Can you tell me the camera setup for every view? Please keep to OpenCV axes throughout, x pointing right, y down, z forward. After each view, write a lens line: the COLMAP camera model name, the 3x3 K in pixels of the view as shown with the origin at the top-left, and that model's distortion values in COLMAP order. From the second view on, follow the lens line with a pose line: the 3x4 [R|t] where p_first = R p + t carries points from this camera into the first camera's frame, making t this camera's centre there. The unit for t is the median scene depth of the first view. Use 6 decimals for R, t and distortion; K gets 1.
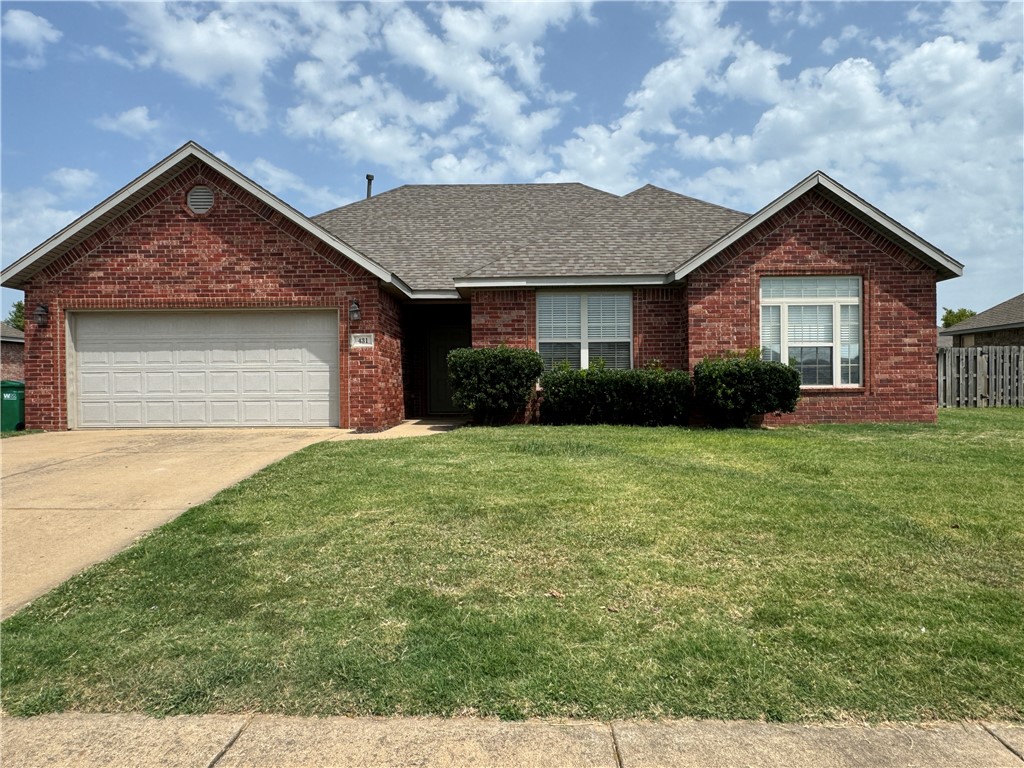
lens RADIAL K [[666.9, 0, 512.0], [0, 666.9, 384.0], [0, 0, 1]] dist [0.000632, 0.002584]
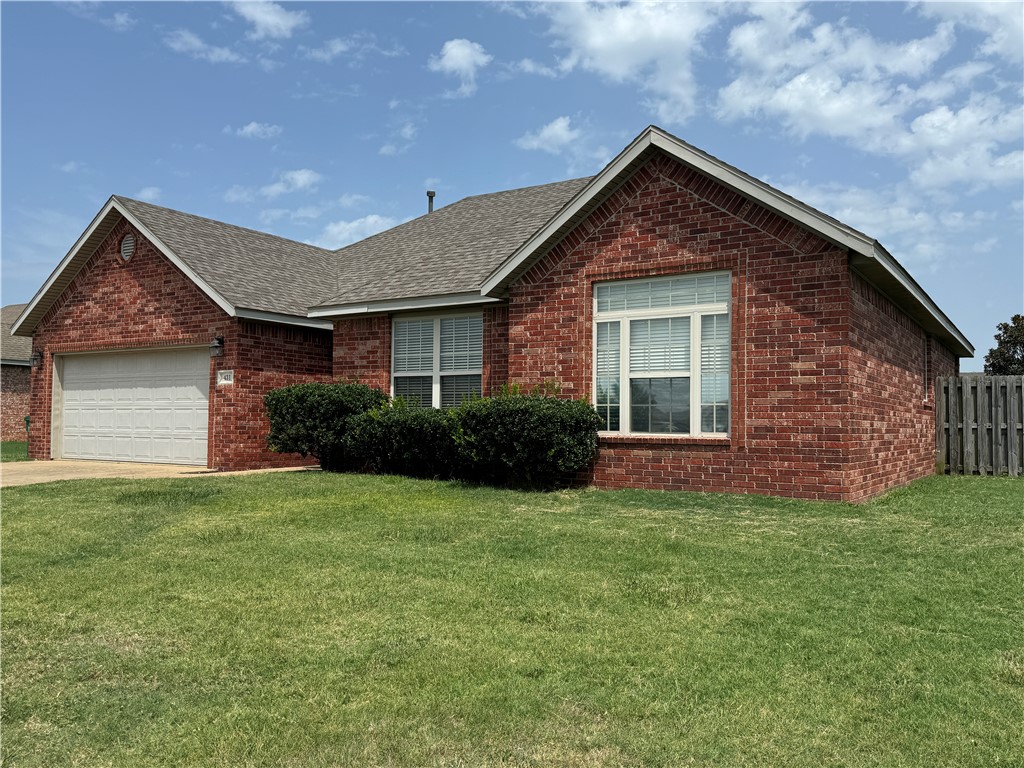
lens RADIAL K [[821.2, 0, 512.0], [0, 821.2, 384.0], [0, 0, 1]] dist [0.206130, -0.371059]
pose [[0.853378, -0.009546, -0.521205, 0.766420], [-0.014673, 0.998996, -0.042321, -0.010539], [0.521086, 0.043764, 0.852381, 0.184531]]
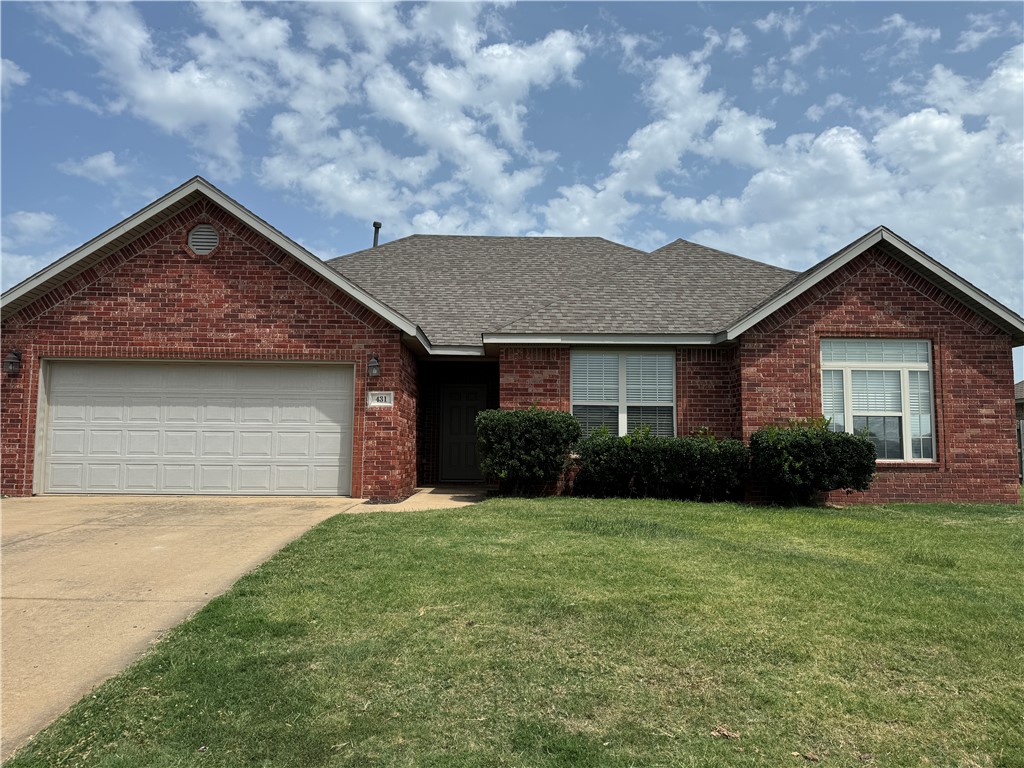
lens RADIAL K [[698.7, 0, 512.0], [0, 698.7, 384.0], [0, 0, 1]] dist [0.096842, -0.126045]
pose [[0.999444, 0.020679, 0.026167, -0.072585], [-0.018207, 0.995646, -0.091422, -0.002240], [-0.027944, 0.090895, 0.995468, 0.052844]]
